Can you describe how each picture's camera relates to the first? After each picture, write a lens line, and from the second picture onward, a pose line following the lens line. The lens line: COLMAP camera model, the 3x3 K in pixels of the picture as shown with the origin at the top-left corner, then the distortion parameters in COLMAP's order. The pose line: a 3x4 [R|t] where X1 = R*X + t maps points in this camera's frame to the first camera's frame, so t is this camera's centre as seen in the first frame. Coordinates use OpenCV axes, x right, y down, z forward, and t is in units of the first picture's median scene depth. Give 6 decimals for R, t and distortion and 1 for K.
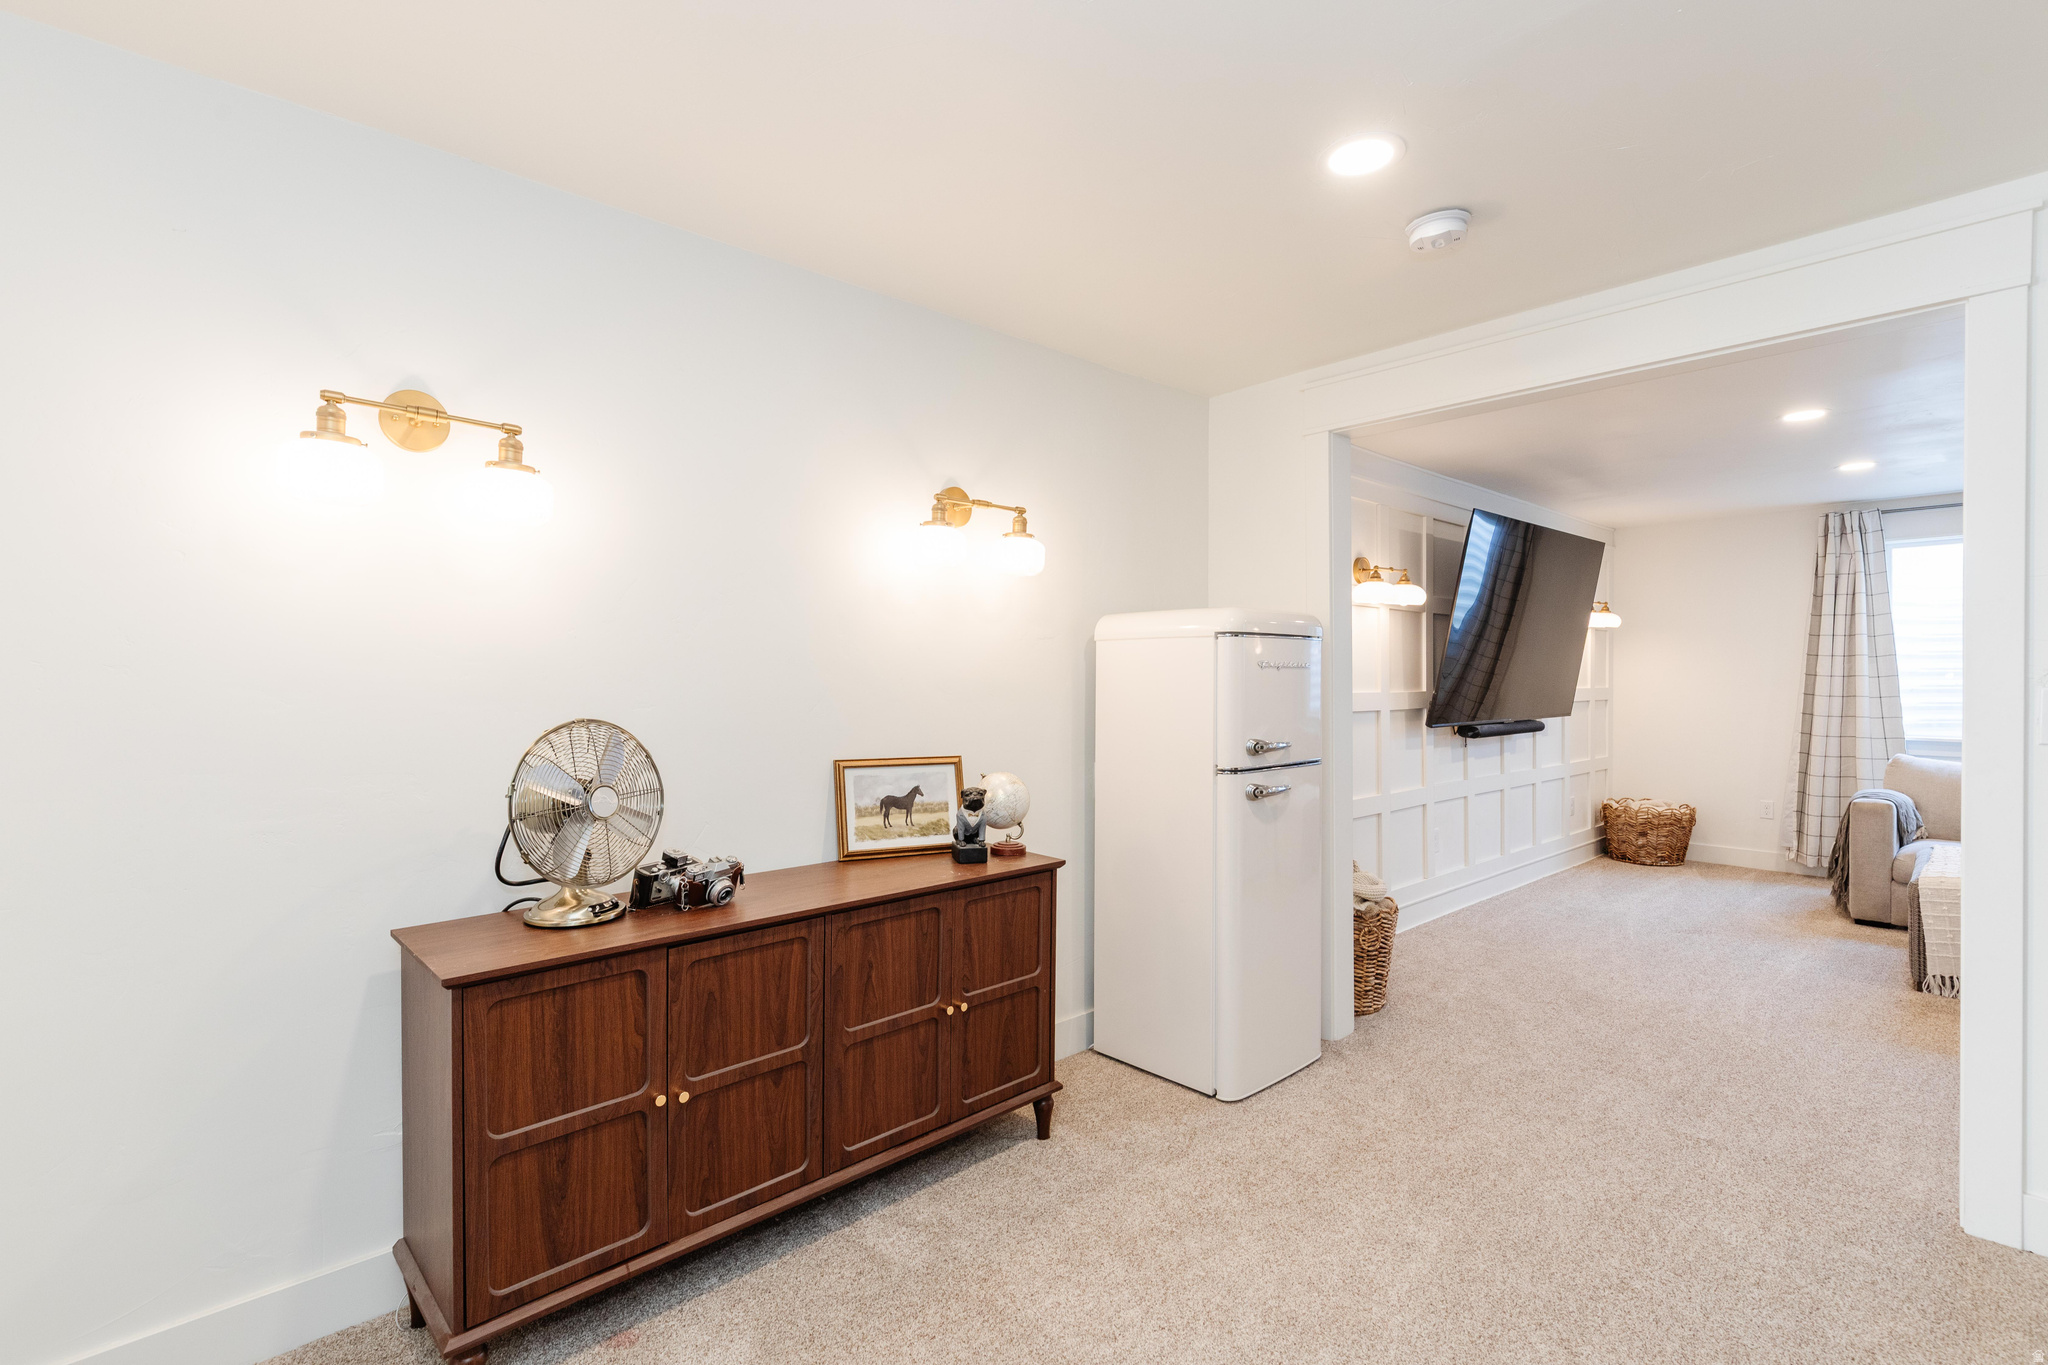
lens RADIAL K [[934.1, 0, 1021.8], [0, 934.1, 692.6], [0, 0, 1]] dist [0.006455, -0.000284]
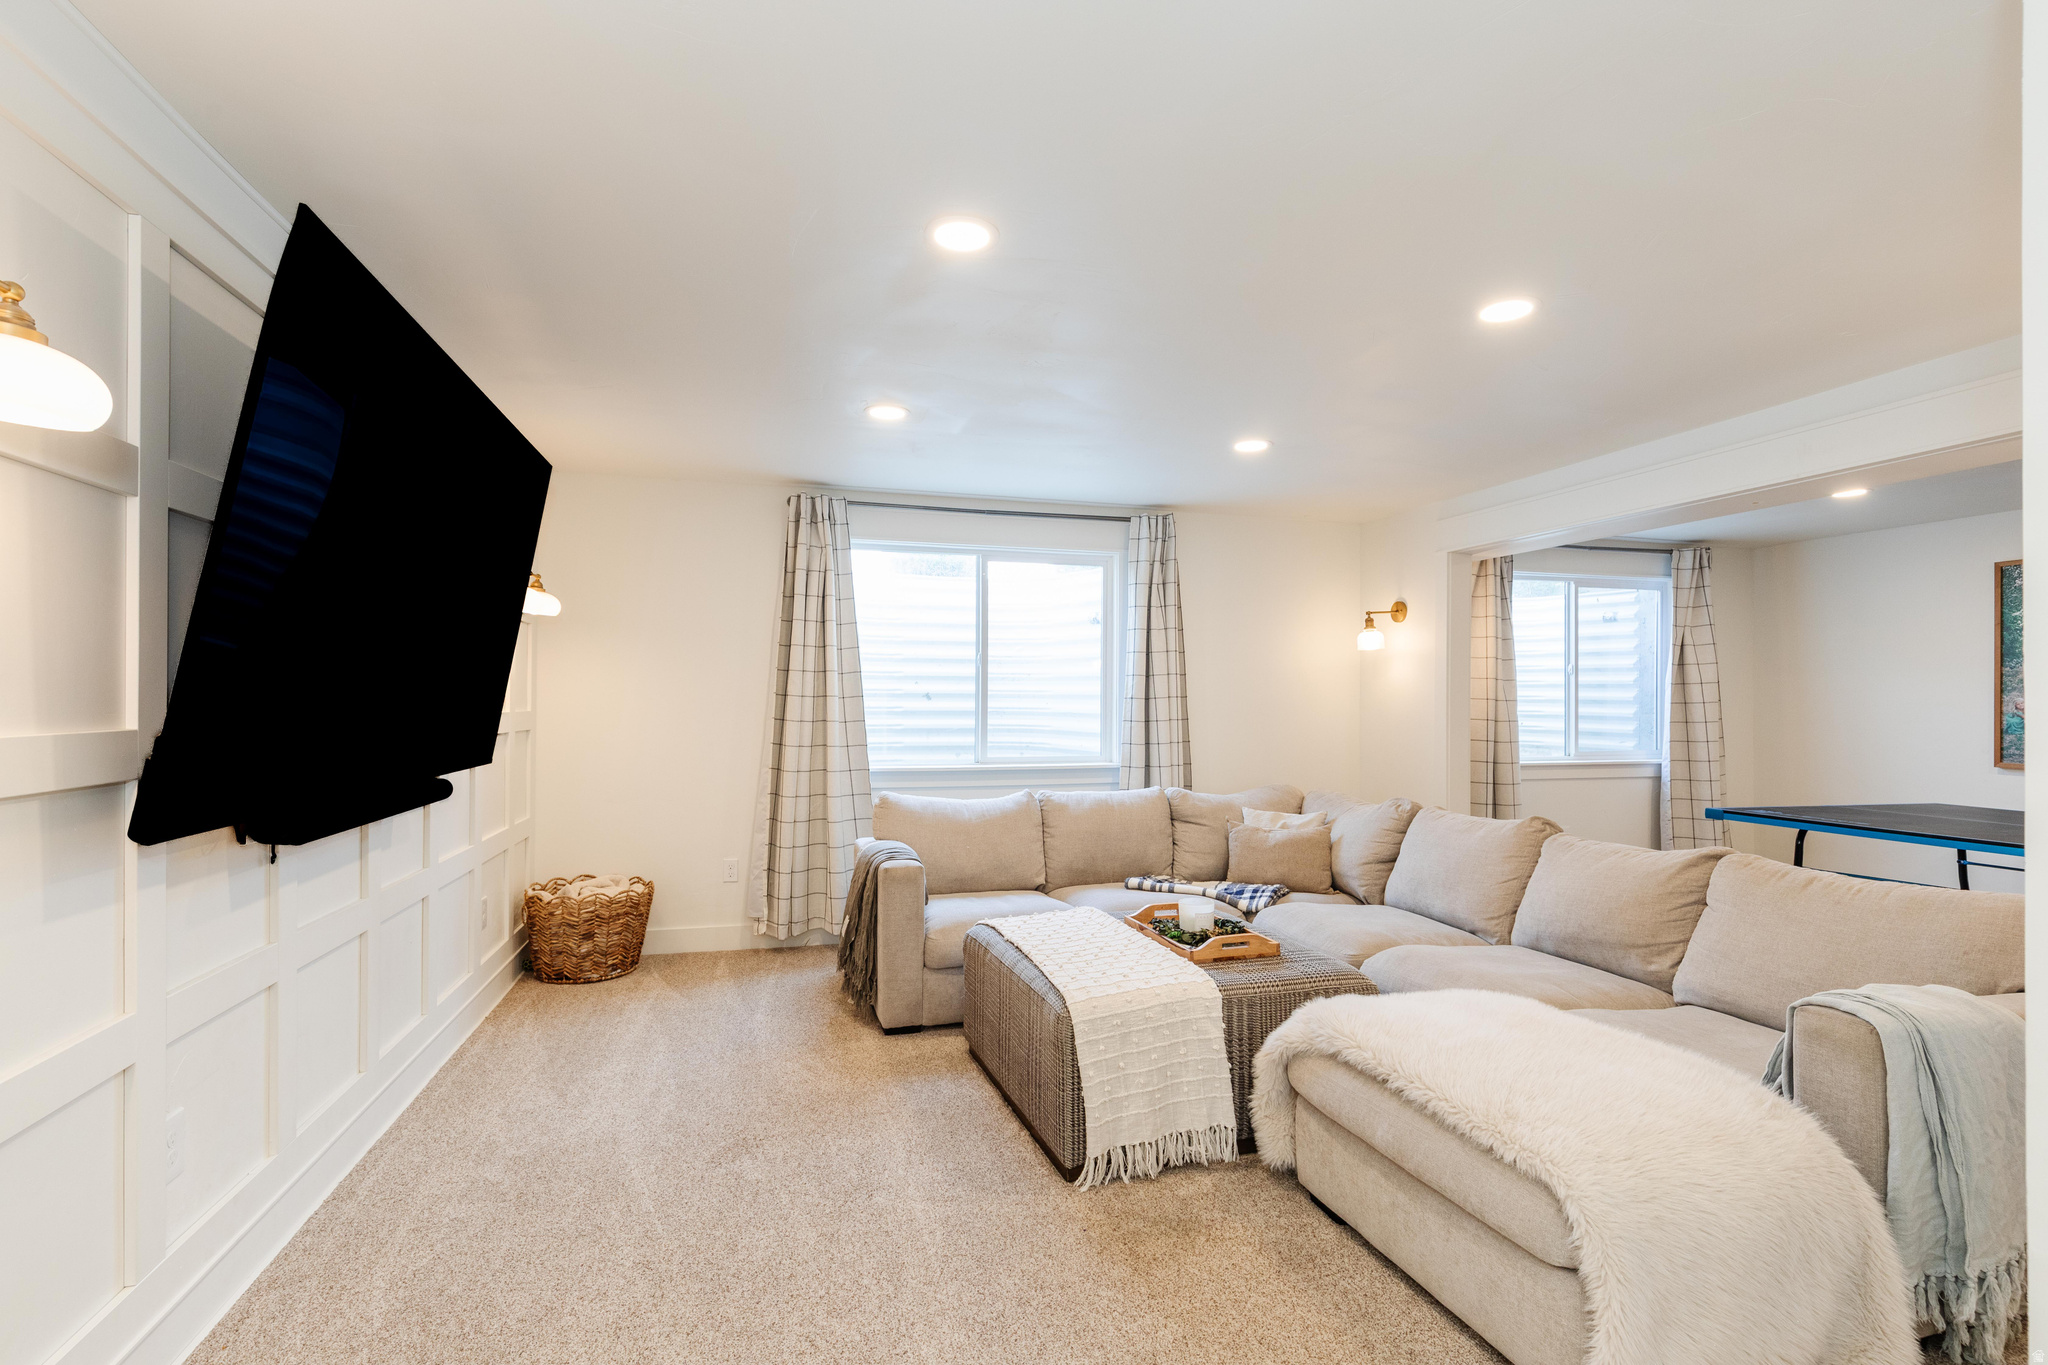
lens RADIAL K [[934.1, 0, 1021.8], [0, 934.1, 692.6], [0, 0, 1]] dist [0.006455, -0.000284]
pose [[0.441572, 0.012816, 0.897134, 0.226261], [0.005087, 0.999846, -0.016787, -0.006259], [-0.897212, 0.011976, 0.441439, 0.474181]]
